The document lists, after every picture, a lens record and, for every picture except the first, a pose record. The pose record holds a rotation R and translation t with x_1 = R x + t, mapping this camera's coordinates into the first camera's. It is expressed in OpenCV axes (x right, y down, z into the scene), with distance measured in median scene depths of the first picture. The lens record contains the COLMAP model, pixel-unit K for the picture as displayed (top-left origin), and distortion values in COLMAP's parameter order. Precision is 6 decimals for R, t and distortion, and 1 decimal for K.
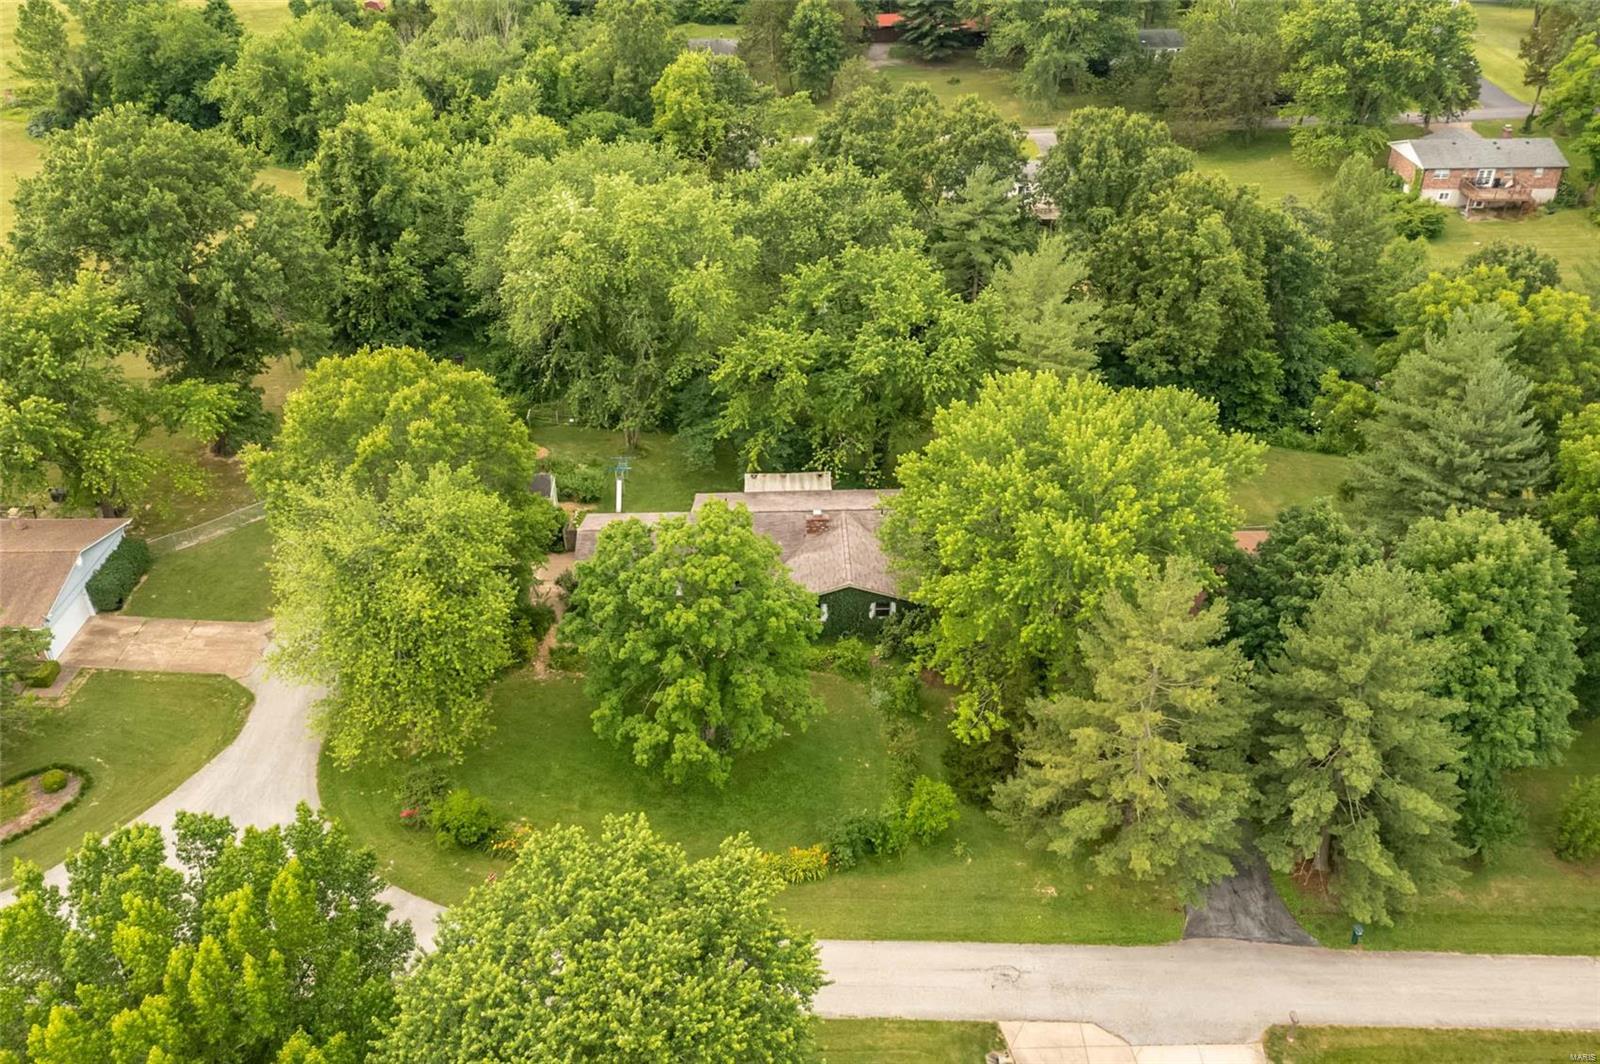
lens RADIAL K [[1271.7, 0, 800.0], [0, 1271.7, 532.0], [0, 0, 1]] dist [0.001187, 0.000517]
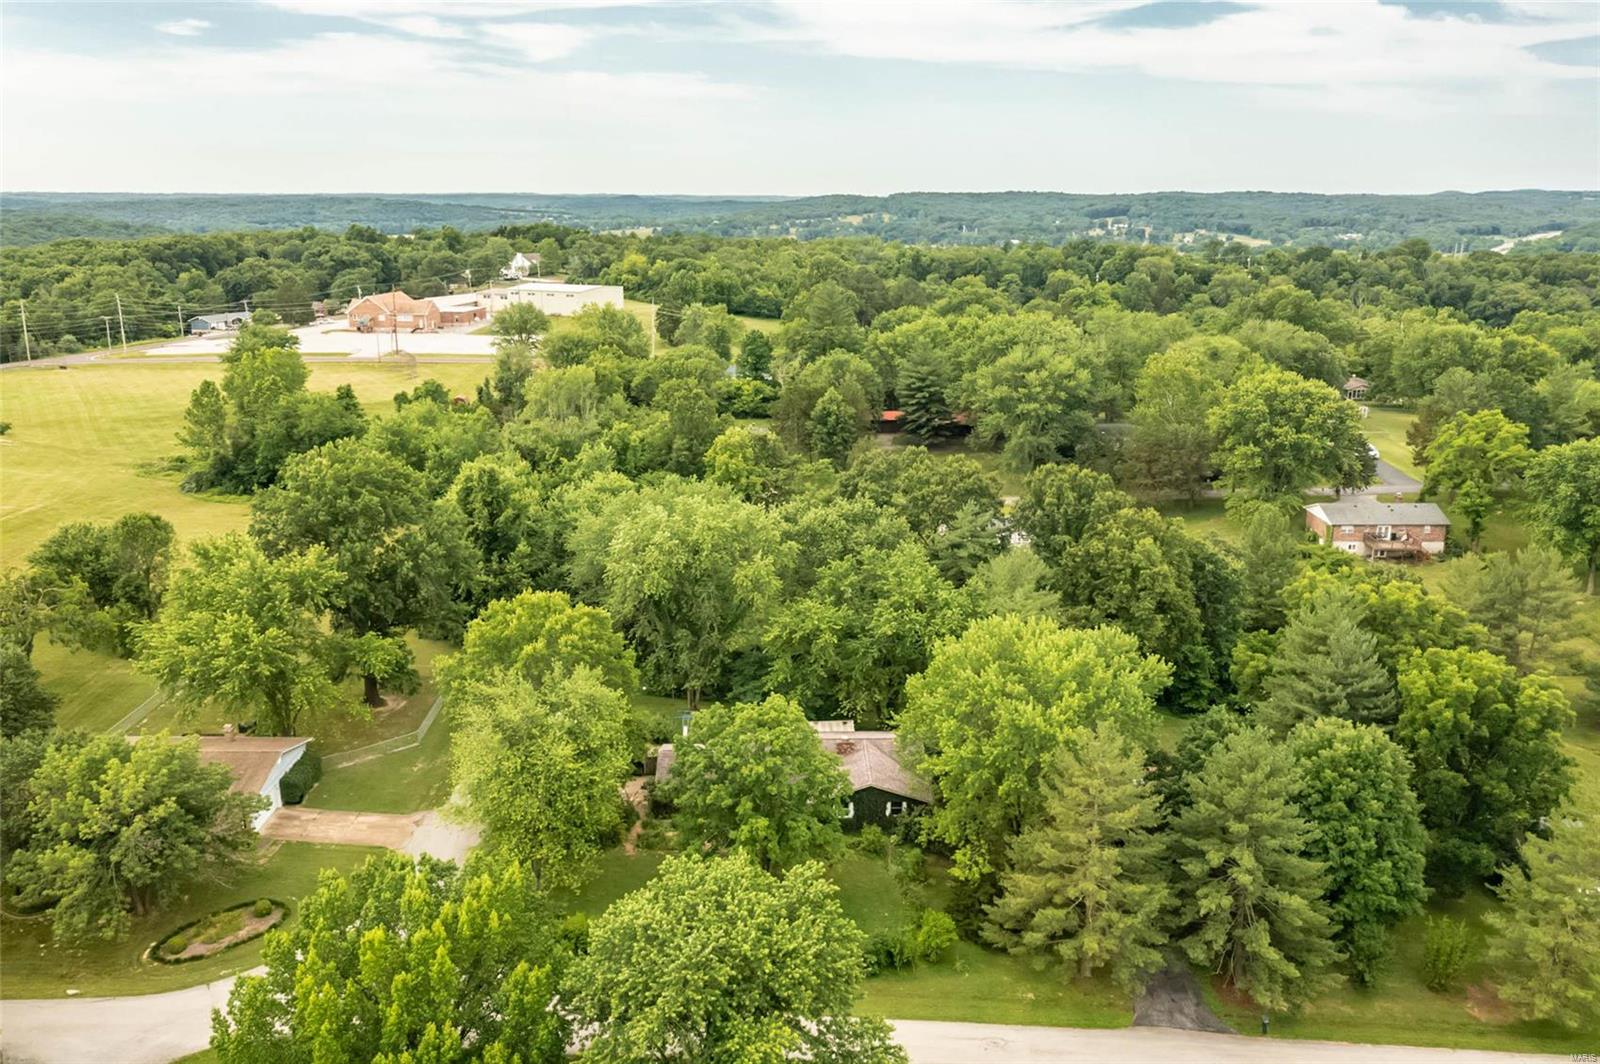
lens RADIAL K [[1278.1, 0, 800.0], [0, 1278.1, 532.0], [0, 0, 1]] dist [-0.003188, 0.040852]
pose [[0.999915, 0.012716, -0.003022, -0.030665], [-0.013033, 0.952688, -0.303670, 0.179667], [-0.000982, 0.303684, 0.952772, -0.300387]]
